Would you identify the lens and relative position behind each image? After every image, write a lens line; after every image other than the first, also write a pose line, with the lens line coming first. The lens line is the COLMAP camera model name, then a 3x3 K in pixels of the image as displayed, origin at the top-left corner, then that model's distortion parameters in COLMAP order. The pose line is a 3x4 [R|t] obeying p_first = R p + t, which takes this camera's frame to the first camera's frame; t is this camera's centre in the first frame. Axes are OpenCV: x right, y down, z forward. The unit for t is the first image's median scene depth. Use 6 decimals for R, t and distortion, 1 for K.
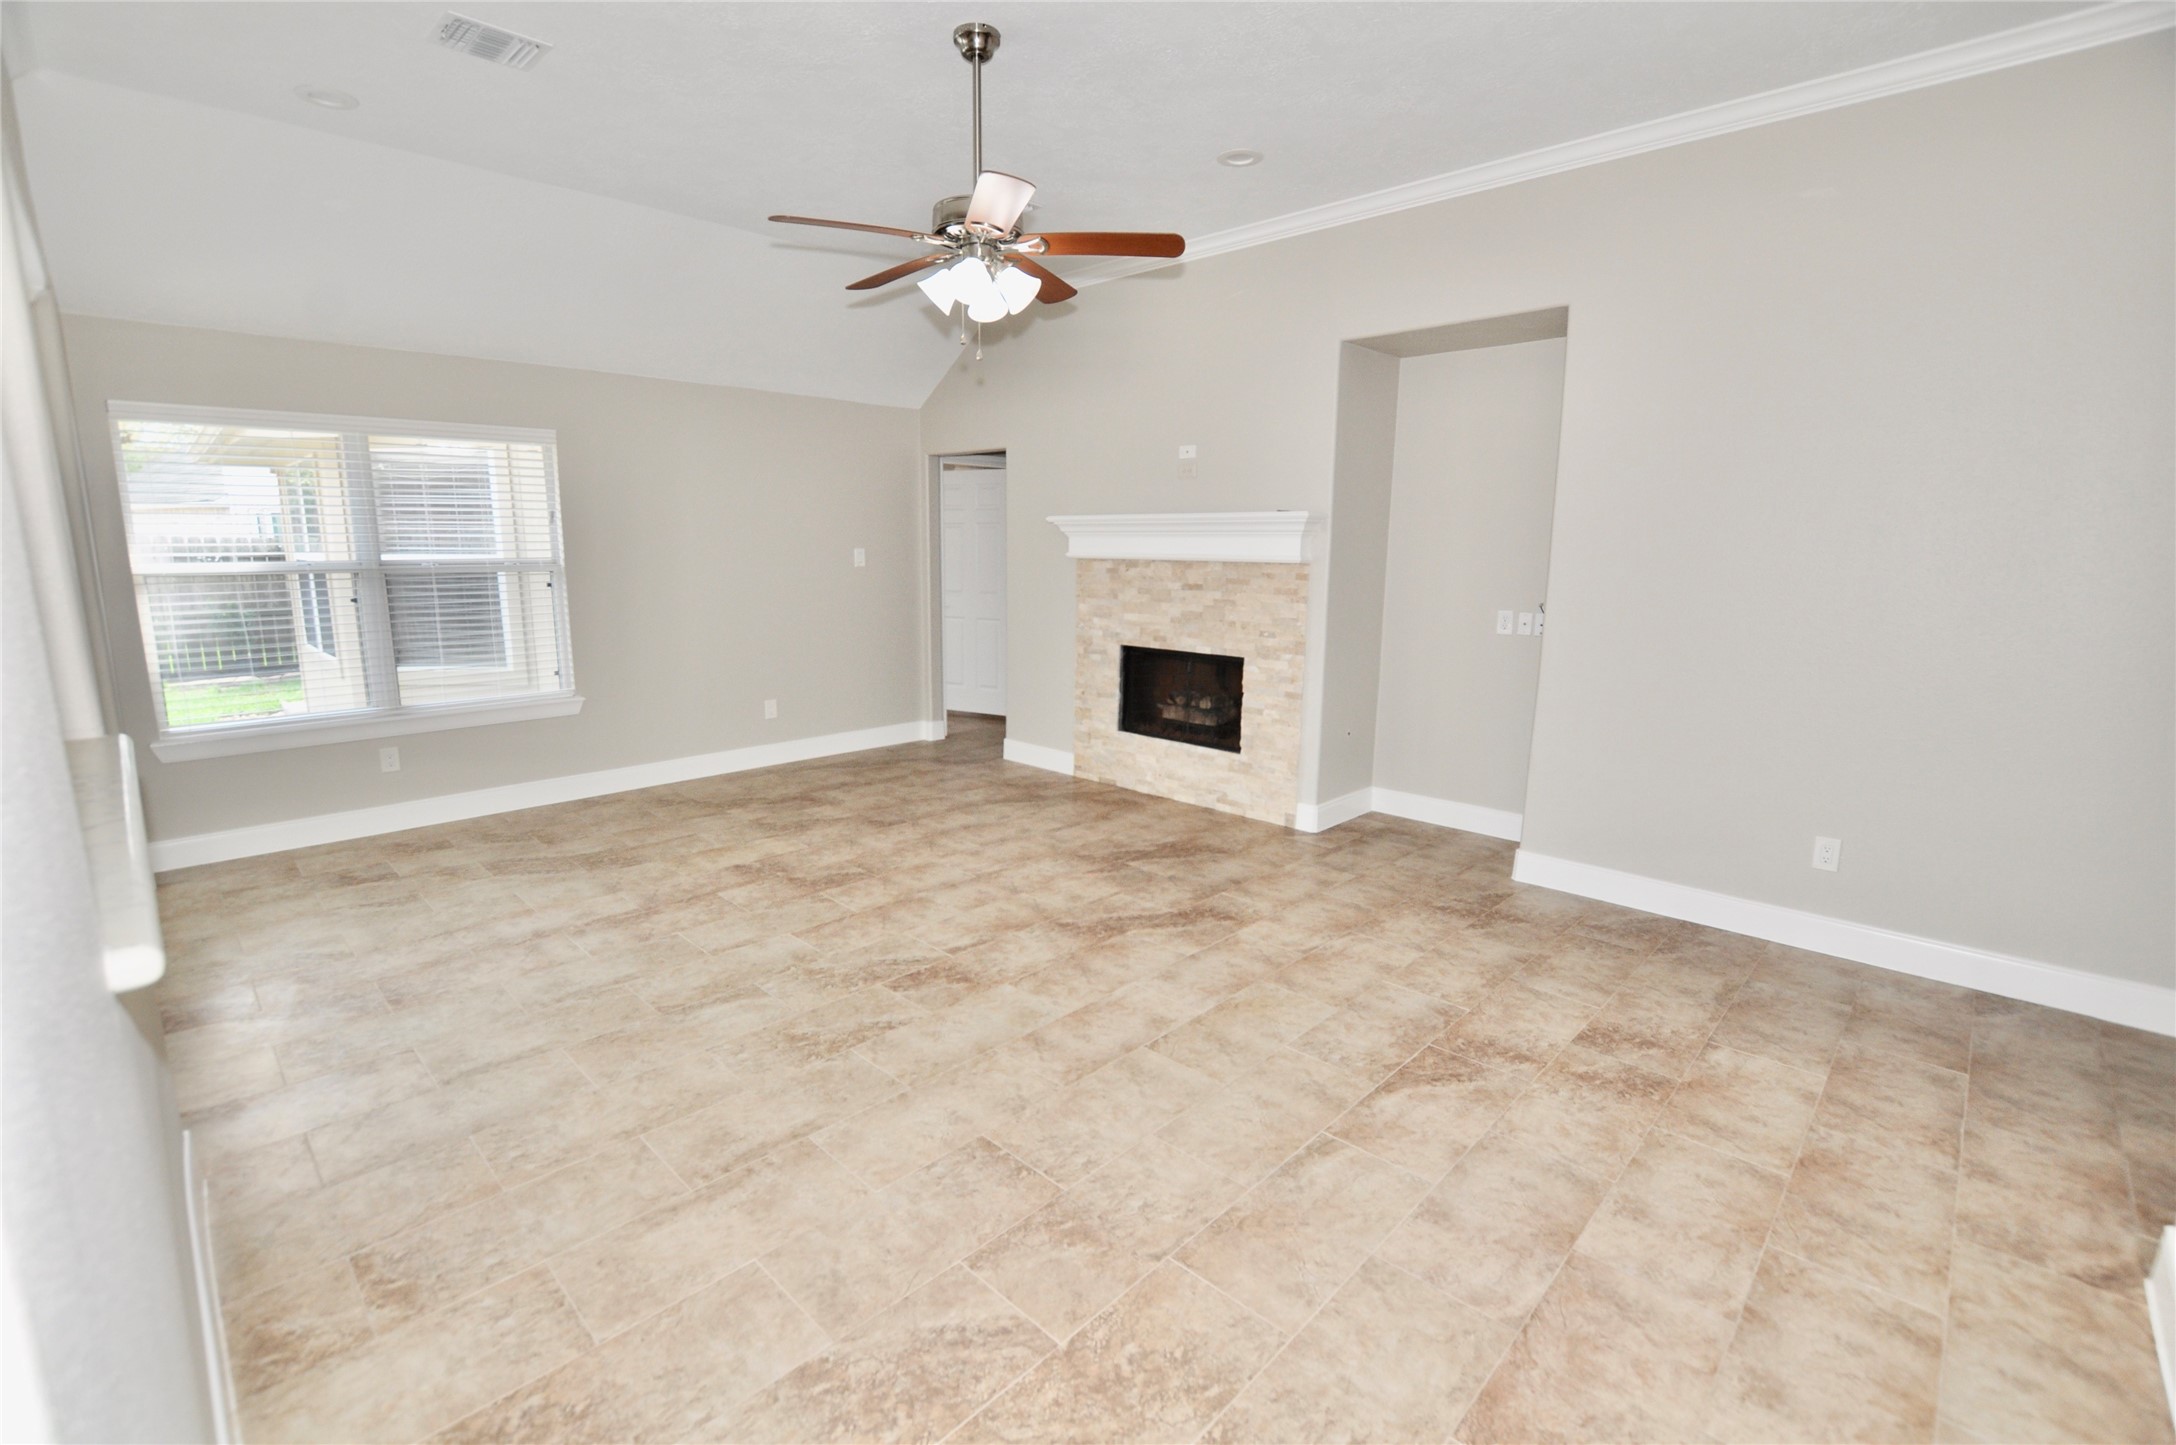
lens RADIAL K [[958.9, 0, 1088.0], [0, 958.9, 722.5], [0, 0, 1]] dist [-0.034029, 0.004999]
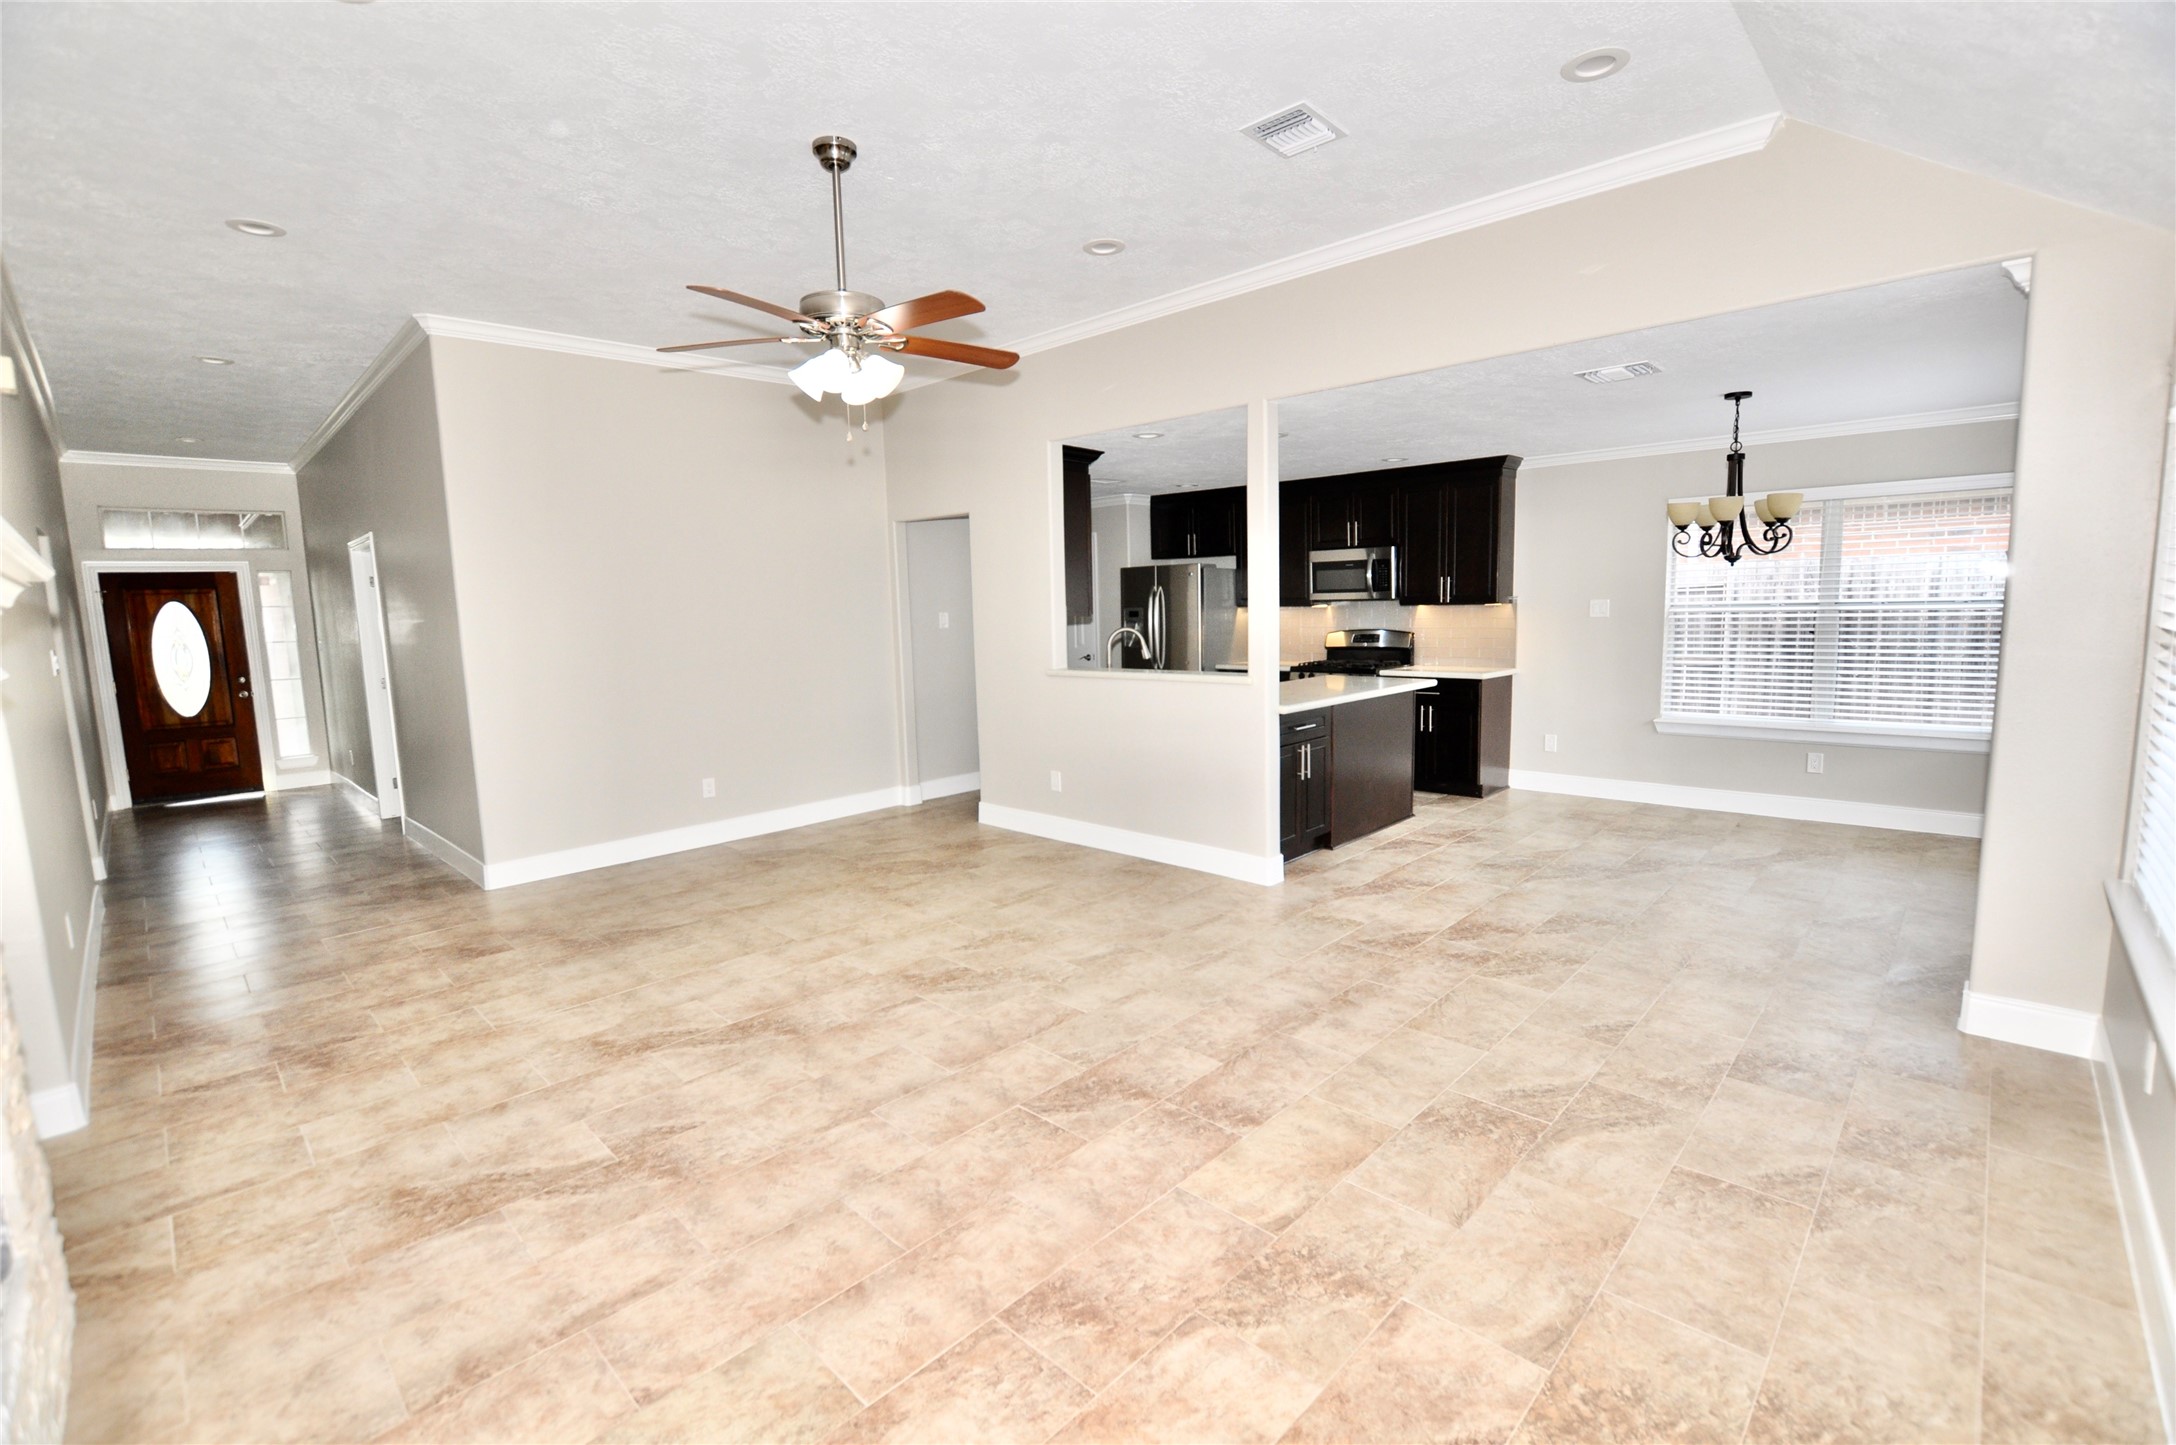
lens RADIAL K [[949.1, 0, 1088.0], [0, 949.1, 722.5], [0, 0, 1]] dist [-0.036870, 0.008287]
pose [[-0.999708, 0.024077, 0.002163, -0.280080], [0.023596, 0.952441, 0.303807, -0.294630], [0.005255, 0.303770, -0.952731, 1.566338]]
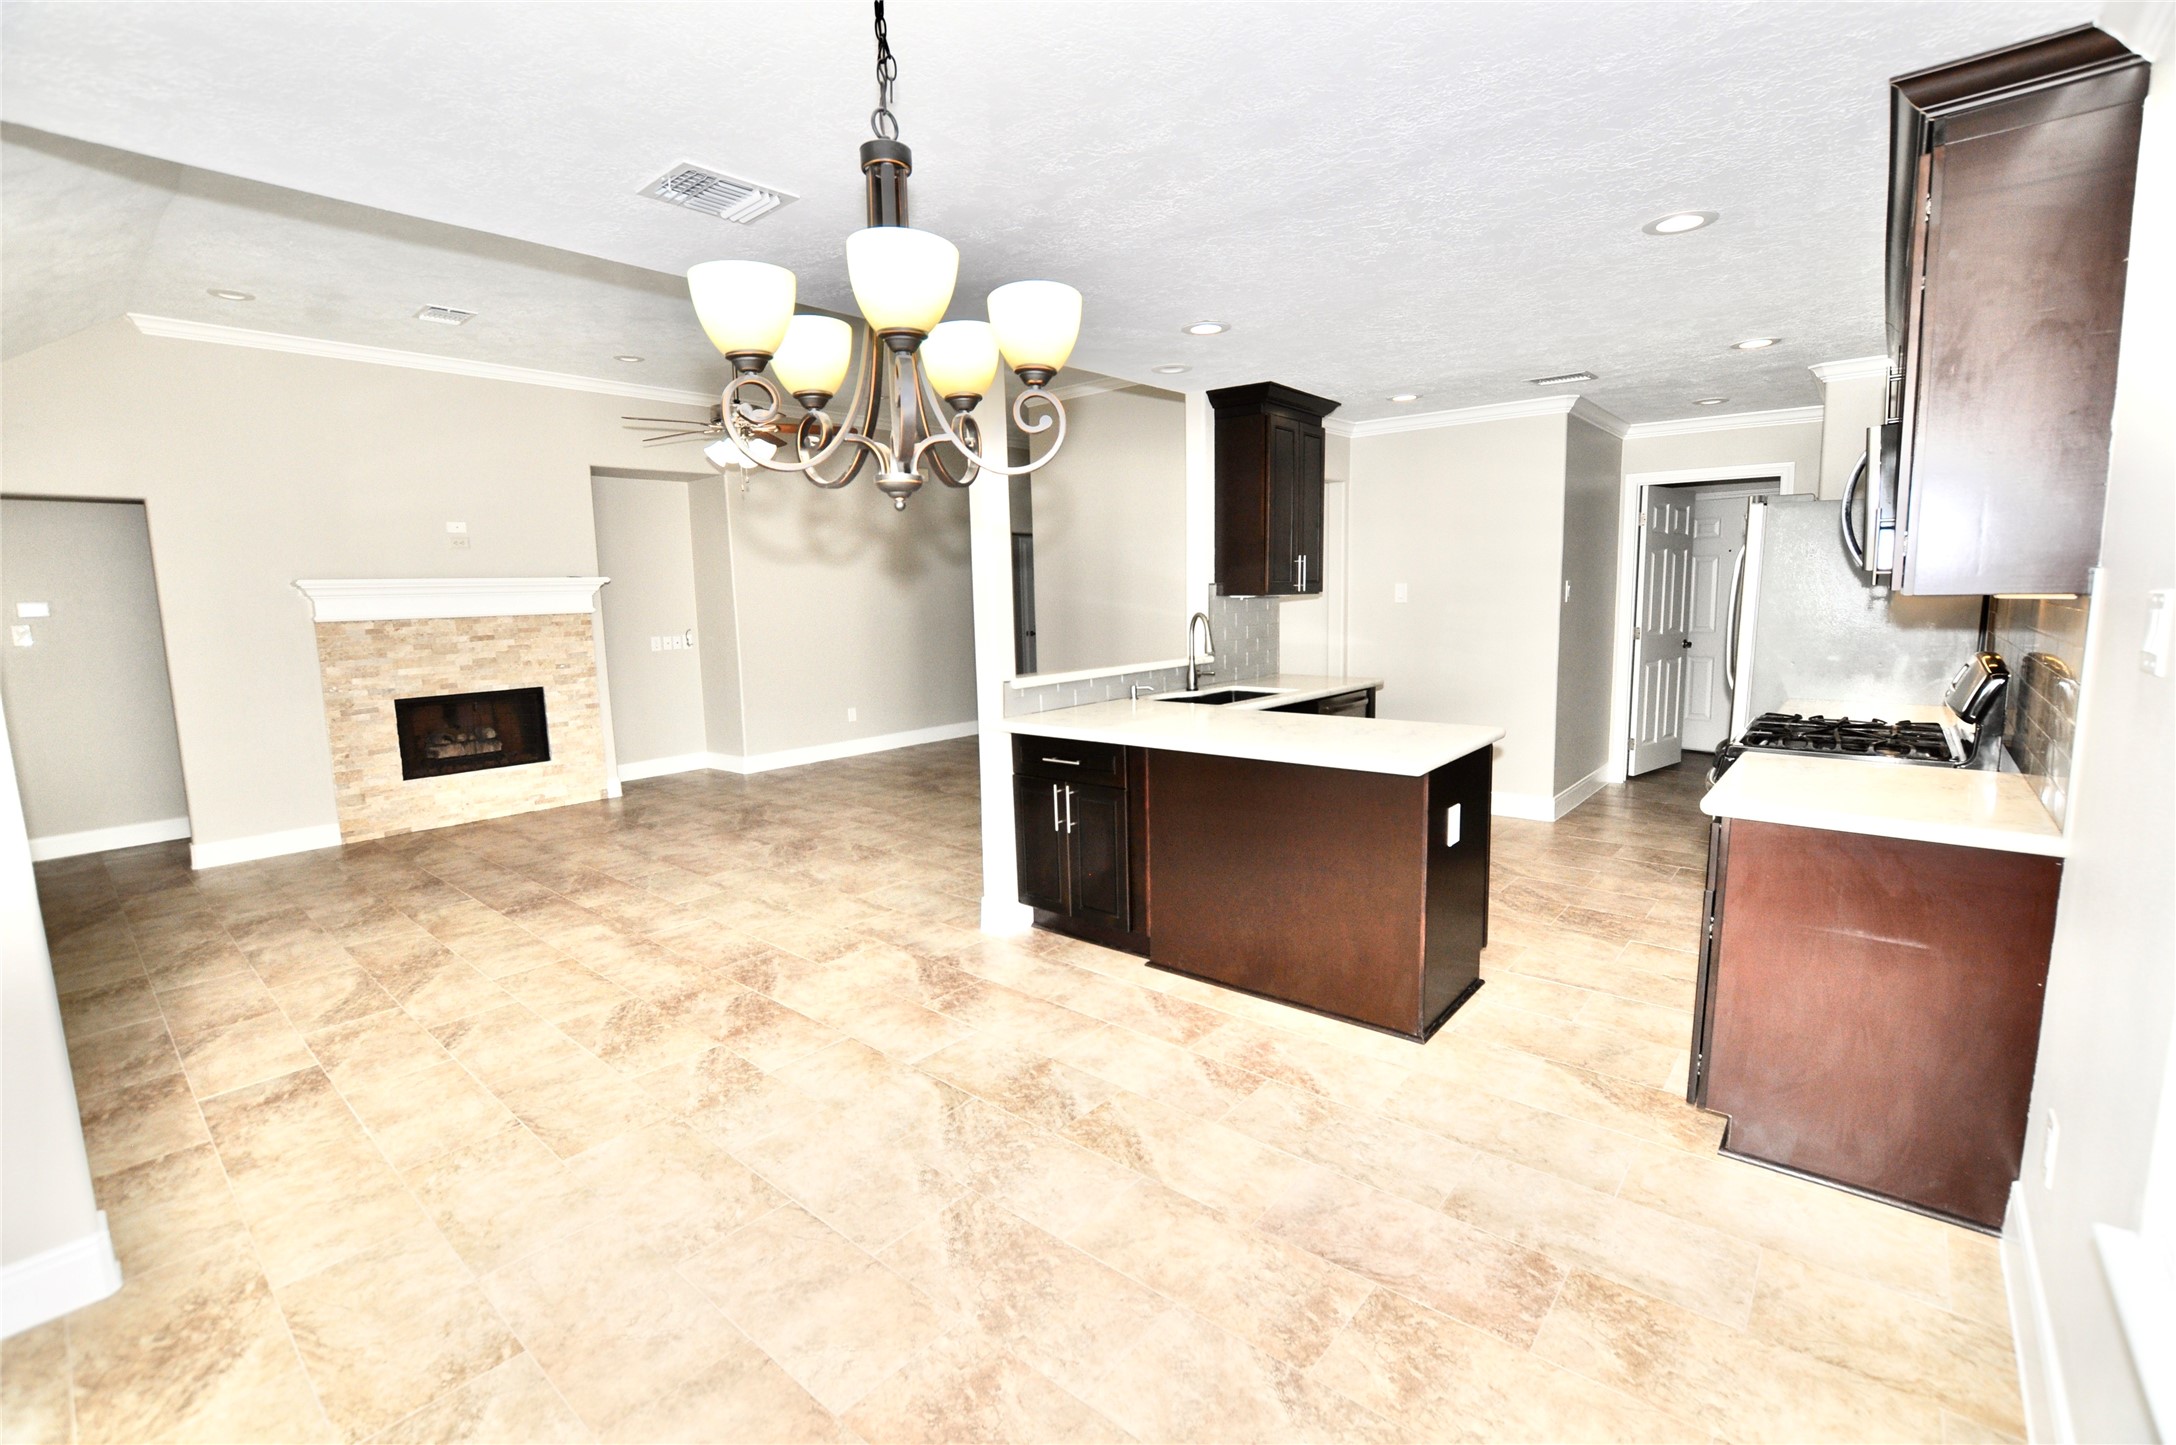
lens RADIAL K [[949.1, 0, 1088.0], [0, 949.1, 722.5], [0, 0, 1]] dist [-0.036870, 0.008287]
pose [[-0.068312, -0.139399, 0.987877, -1.435942], [0.206850, 0.966695, 0.150714, -0.073255], [-0.975985, 0.214638, -0.037202, 0.401533]]
